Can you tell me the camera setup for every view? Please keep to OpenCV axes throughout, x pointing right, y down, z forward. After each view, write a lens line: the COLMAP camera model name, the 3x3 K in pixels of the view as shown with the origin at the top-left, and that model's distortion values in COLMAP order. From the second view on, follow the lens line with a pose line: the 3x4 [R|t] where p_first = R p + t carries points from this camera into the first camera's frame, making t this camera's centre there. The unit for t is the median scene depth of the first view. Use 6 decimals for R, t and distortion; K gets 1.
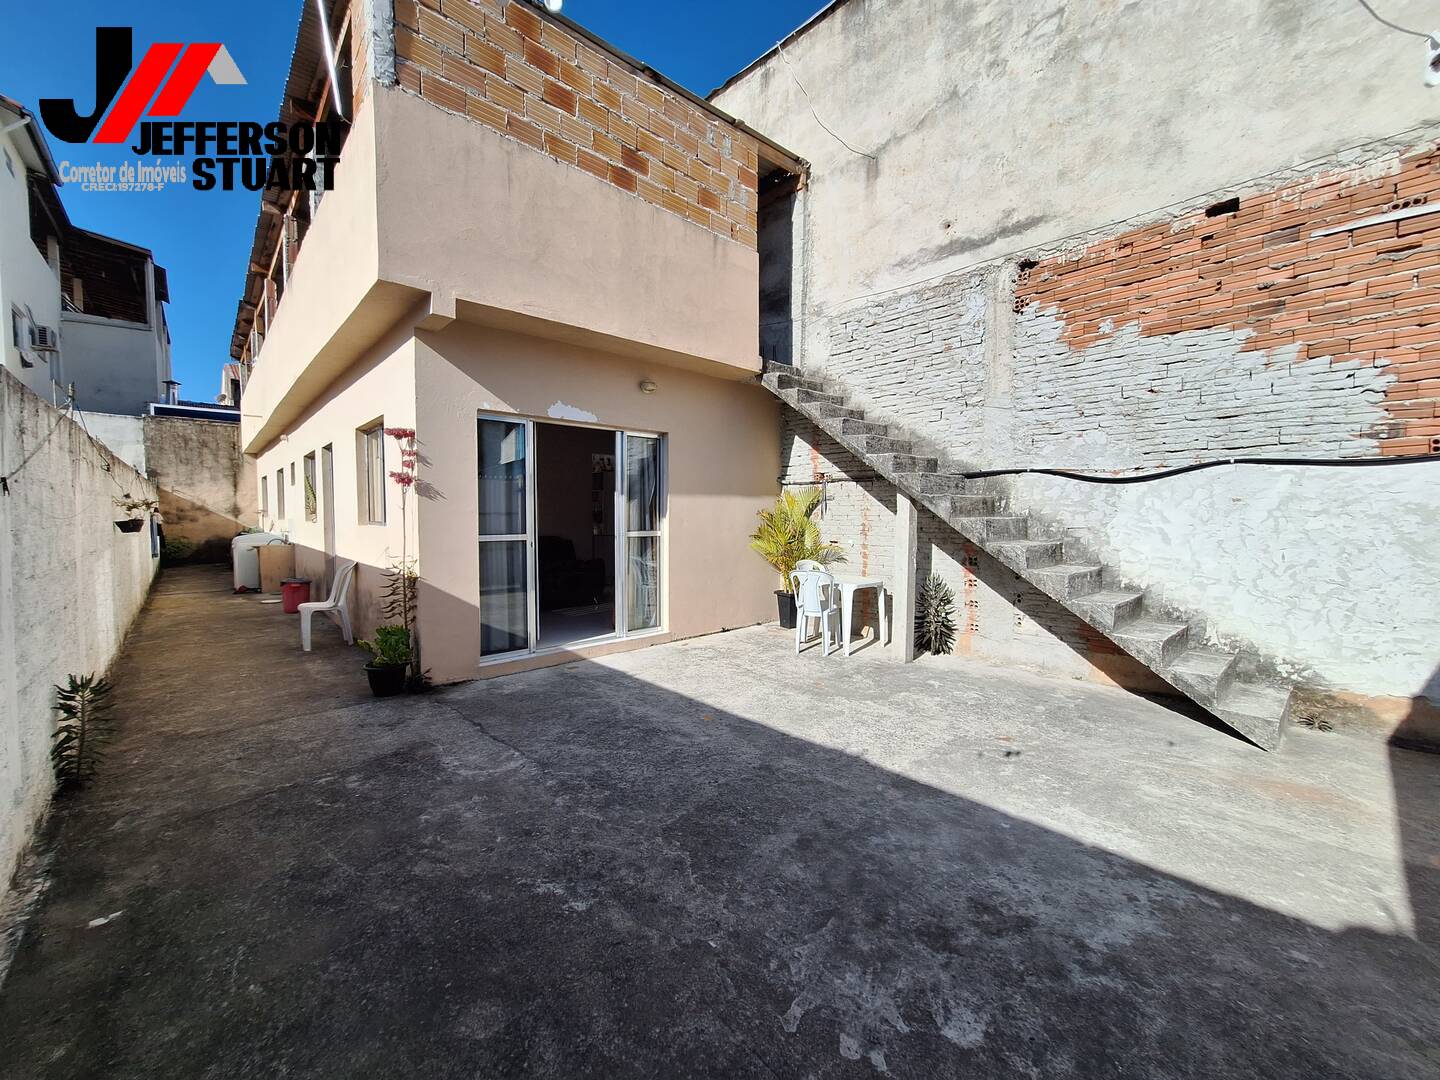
lens RADIAL K [[571.3, 0, 707.1], [0, 571.3, 539.5], [0, 0, 1]] dist [-0.004556, 0.000947]
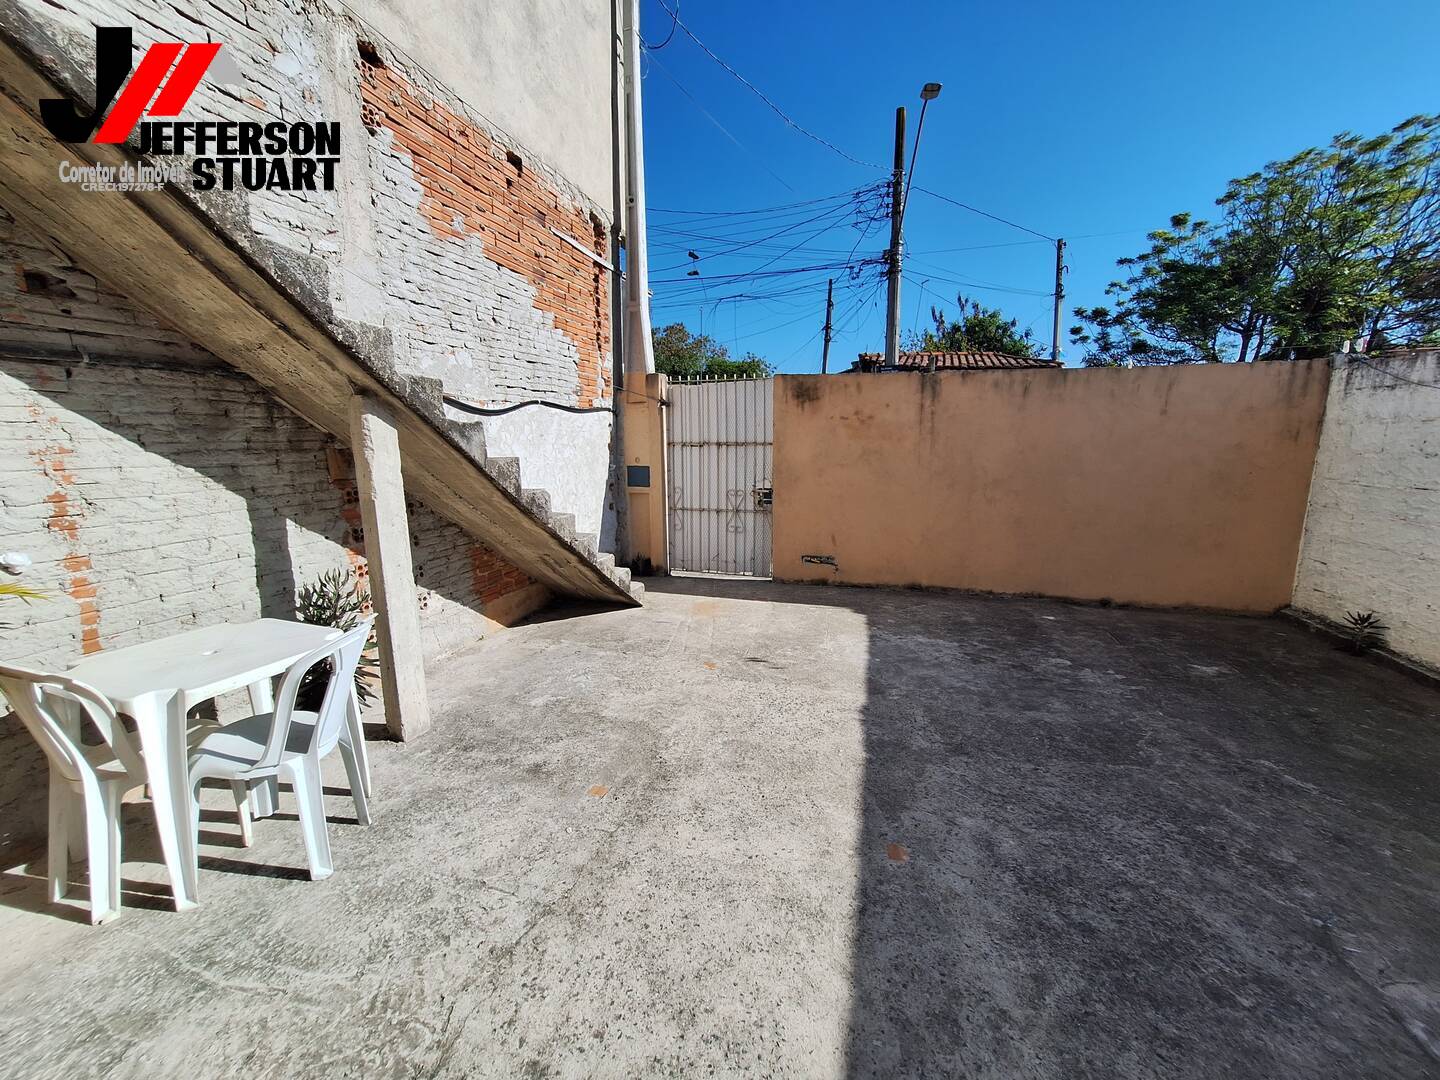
lens RADIAL K [[571.3, 0, 707.1], [0, 571.3, 539.5], [0, 0, 1]] dist [-0.004556, 0.000947]
pose [[-0.500506, -0.148603, 0.852884, -0.342210], [0.048953, 0.978724, 0.199257, -0.087528], [-0.864348, 0.141481, -0.482583, 1.479041]]
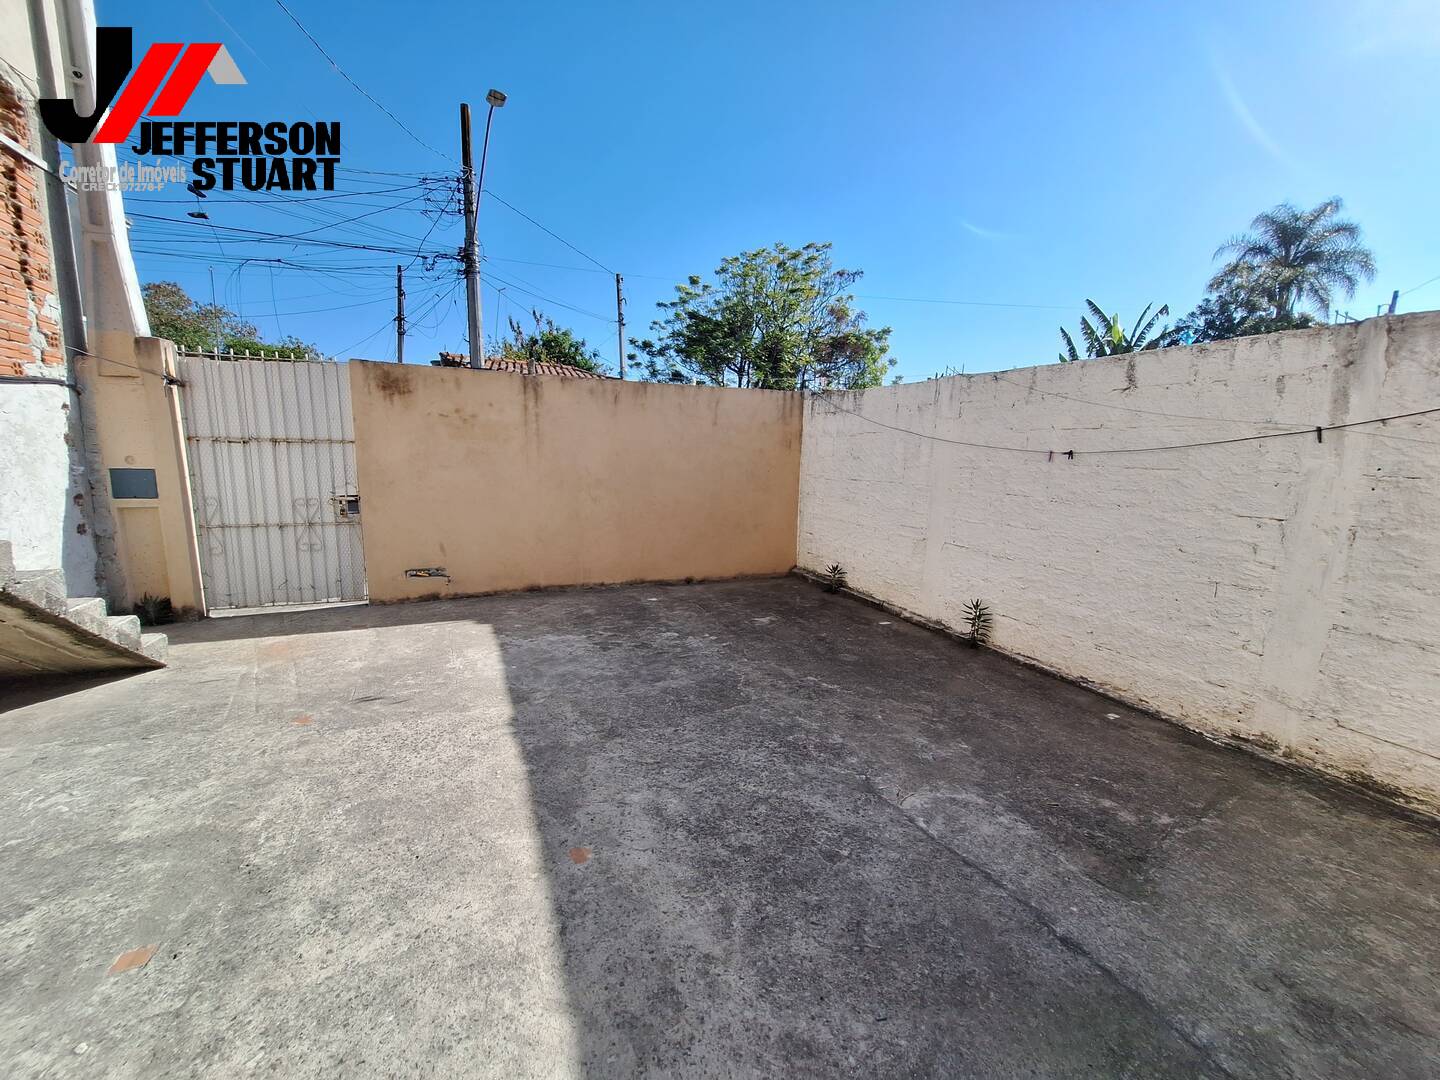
lens RADIAL K [[573.0, 0, 703.5], [0, 573.0, 538.5], [0, 0, 1]] dist [-0.009954, 0.005926]
pose [[-0.934784, -0.072640, 0.347710, -0.278422], [-0.001803, 0.979826, 0.199846, -0.068536], [-0.355212, 0.186185, -0.916056, 1.491274]]
